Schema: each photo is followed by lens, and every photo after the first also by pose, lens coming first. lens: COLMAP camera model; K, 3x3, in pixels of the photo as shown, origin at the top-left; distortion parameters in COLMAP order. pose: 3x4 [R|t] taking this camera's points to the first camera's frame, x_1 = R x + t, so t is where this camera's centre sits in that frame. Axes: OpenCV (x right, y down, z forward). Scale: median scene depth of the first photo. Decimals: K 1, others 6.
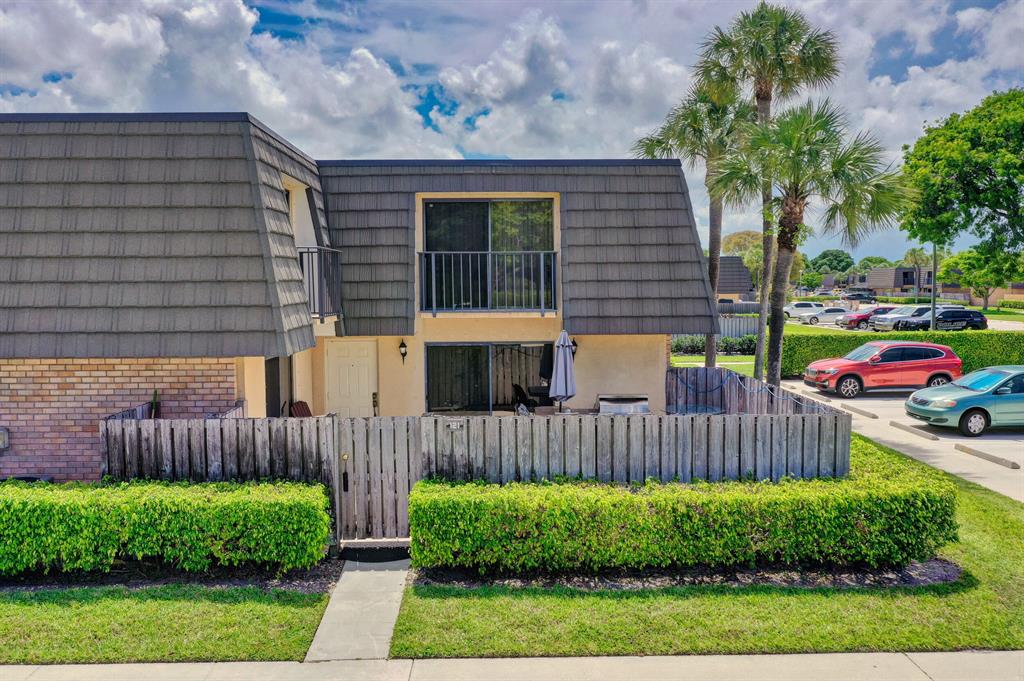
lens RADIAL K [[783.6, 0, 508.6], [0, 783.6, 340.6], [0, 0, 1]] dist [-0.004618, 0.000435]
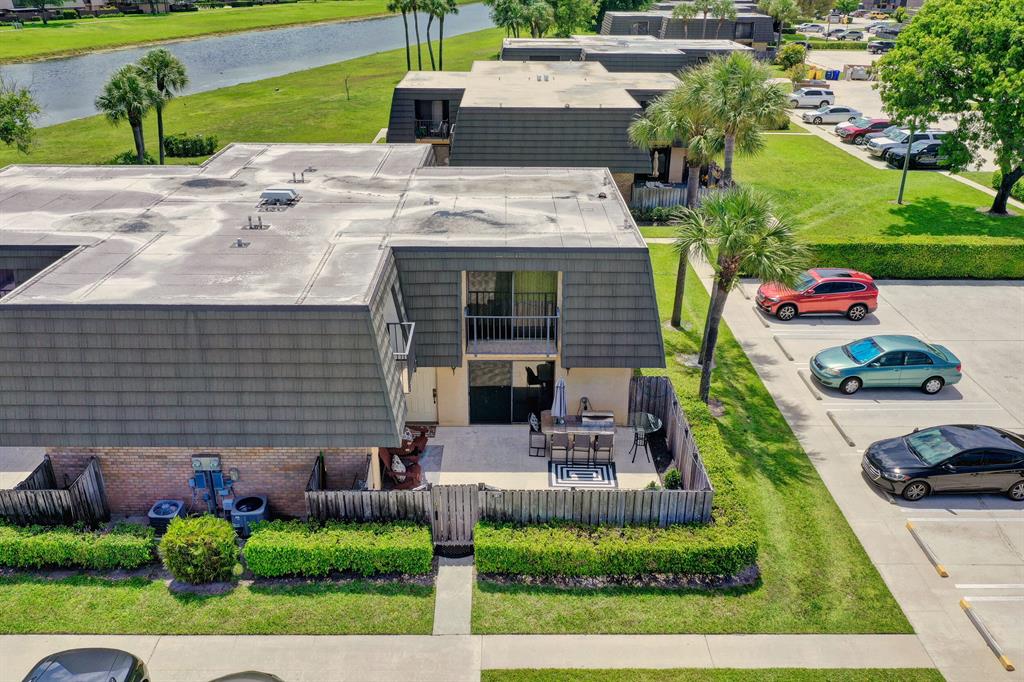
lens RADIAL K [[783.6, 0, 508.6], [0, 783.6, 341.1], [0, 0, 1]] dist [-0.004618, 0.000435]
pose [[0.999877, 0.014411, -0.006264, -0.032003], [-0.011480, 0.942162, 0.334960, -0.796576], [0.010729, -0.334847, 0.942212, -0.575004]]
